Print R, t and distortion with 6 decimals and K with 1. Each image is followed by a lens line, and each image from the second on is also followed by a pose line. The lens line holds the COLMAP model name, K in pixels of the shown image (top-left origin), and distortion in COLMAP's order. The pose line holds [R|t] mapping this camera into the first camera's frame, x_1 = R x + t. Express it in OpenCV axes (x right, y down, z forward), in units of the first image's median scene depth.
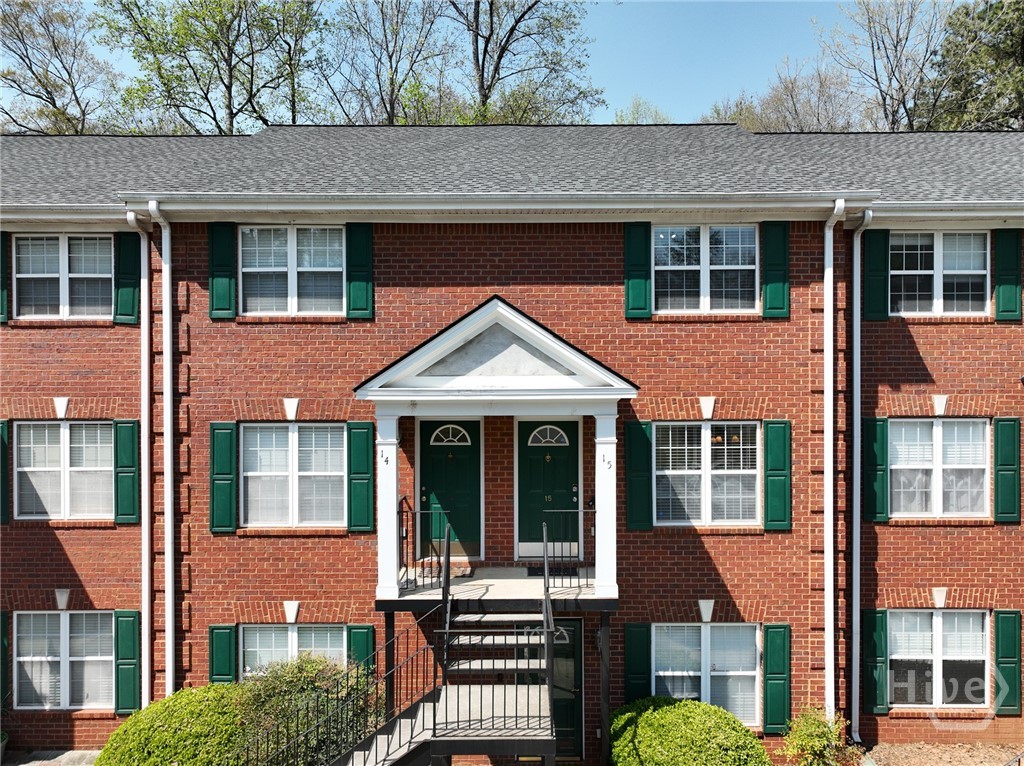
lens RADIAL K [[716.7, 0, 513.0], [0, 716.7, 380.7], [0, 0, 1]] dist [0.005212, 0.003955]
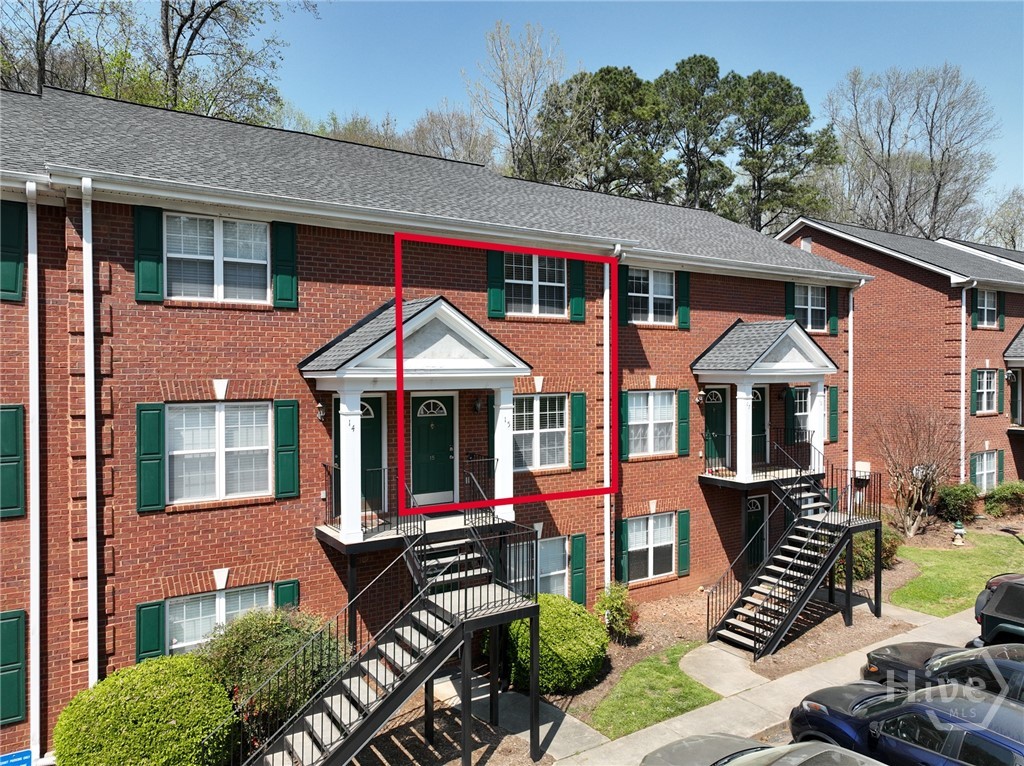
lens RADIAL K [[716.7, 0, 510.0], [0, 716.7, 382.1], [0, 0, 1]] dist [0.005212, 0.003955]
pose [[0.839700, -0.007731, 0.542995, -0.526707], [0.005620, 0.999969, 0.005546, 0.025057], [-0.543021, -0.001605, 0.839717, -0.132710]]
